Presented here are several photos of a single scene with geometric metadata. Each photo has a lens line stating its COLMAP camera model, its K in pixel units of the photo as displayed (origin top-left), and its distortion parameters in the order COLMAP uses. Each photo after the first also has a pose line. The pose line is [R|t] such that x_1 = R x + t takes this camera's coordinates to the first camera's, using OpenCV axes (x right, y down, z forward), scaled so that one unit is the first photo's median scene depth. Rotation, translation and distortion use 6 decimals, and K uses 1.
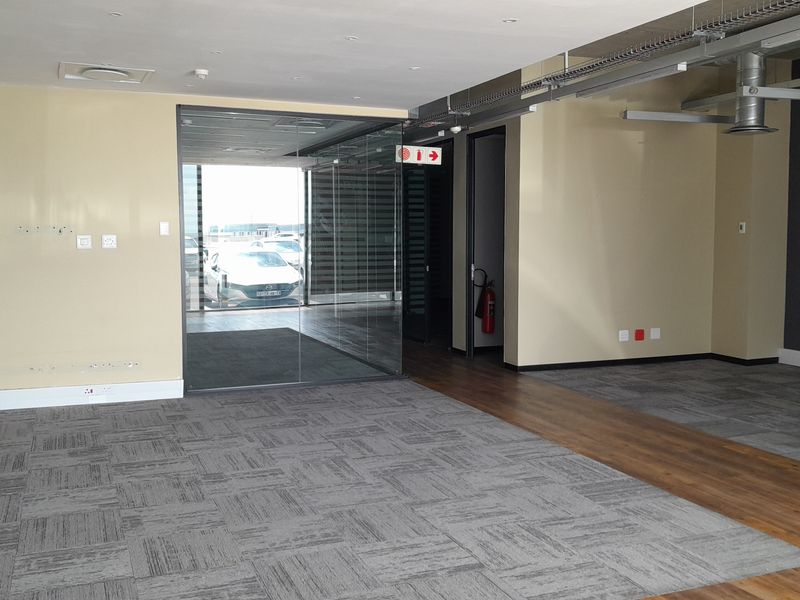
lens RADIAL K [[837.7, 0, 399.6], [0, 837.7, 296.0], [0, 0, 1]] dist [0.021005, 0.000000]
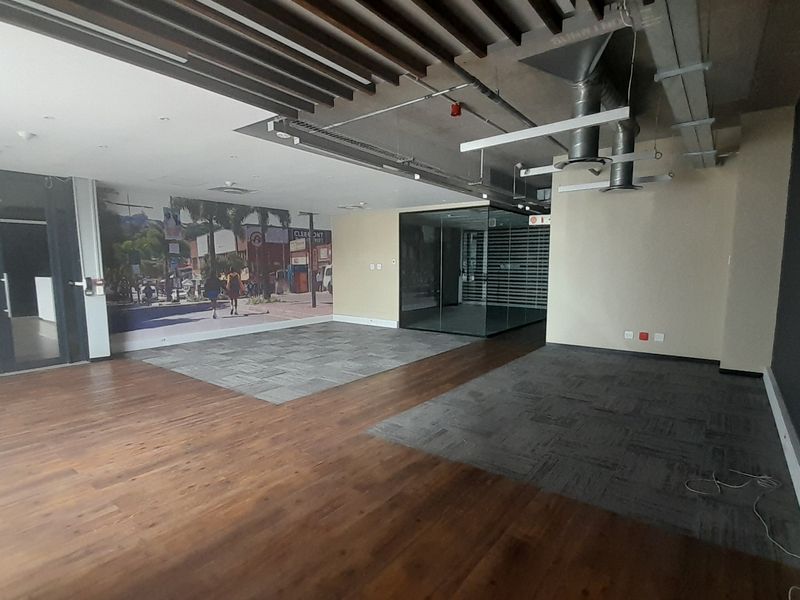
lens RADIAL K [[427.2, 0, 402.3], [0, 427.2, 313.0], [0, 0, 1]] dist [0.018952, -0.014438]
pose [[0.506277, 0.099045, -0.856664, 0.729554], [-0.063535, 0.994967, 0.077487, -0.023523], [0.860027, 0.015198, 0.510022, 0.296582]]
